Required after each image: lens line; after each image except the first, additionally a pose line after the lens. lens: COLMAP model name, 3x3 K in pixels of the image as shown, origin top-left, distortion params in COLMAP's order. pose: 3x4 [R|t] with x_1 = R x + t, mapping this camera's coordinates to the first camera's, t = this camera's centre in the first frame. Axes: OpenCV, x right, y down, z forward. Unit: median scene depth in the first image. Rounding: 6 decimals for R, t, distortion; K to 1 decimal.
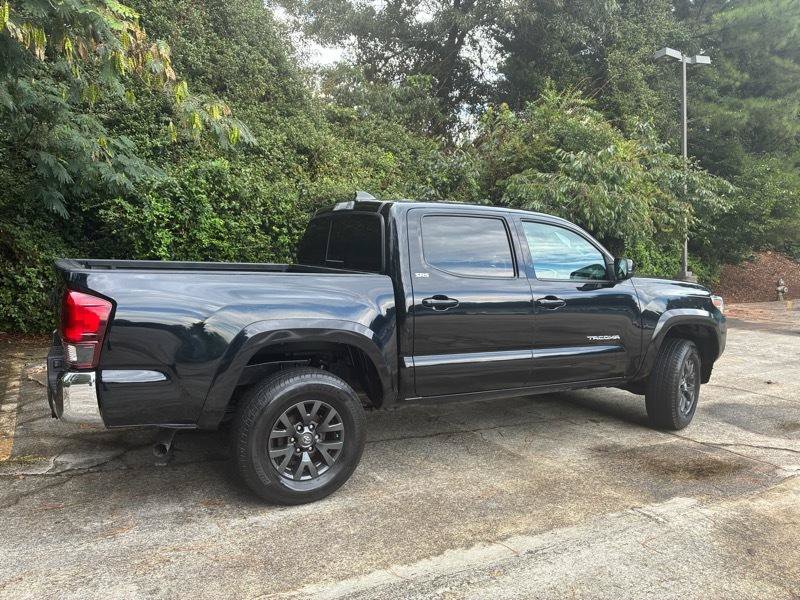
lens RADIAL K [[605.6, 0, 398.2], [0, 605.6, 297.3], [0, 0, 1]] dist [0.054387, -0.069626]
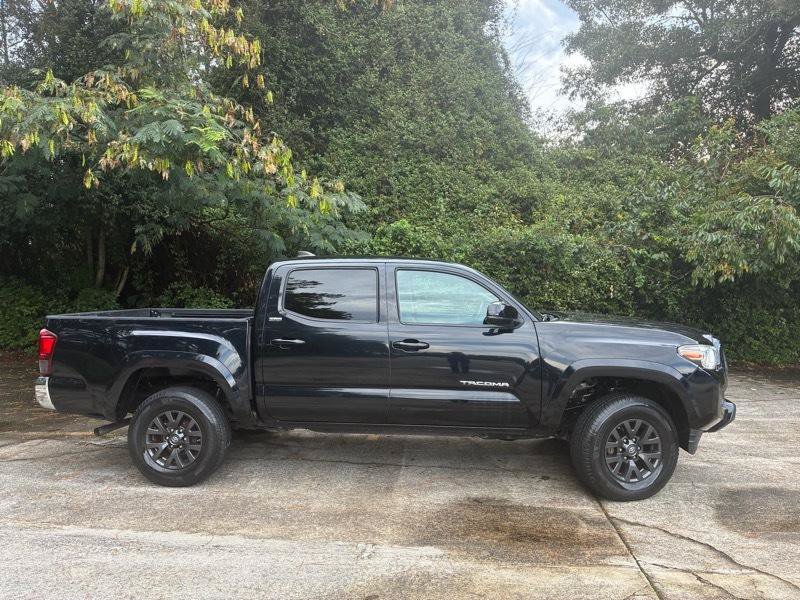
lens RADIAL K [[605.6, 0, 399.7], [0, 605.6, 299.2], [0, 0, 1]] dist [0.054387, -0.069626]
pose [[0.808689, -0.017434, -0.587978, 0.820221], [-0.022104, 0.997954, -0.059991, -0.007885], [0.587821, 0.061511, 0.806649, 0.128943]]
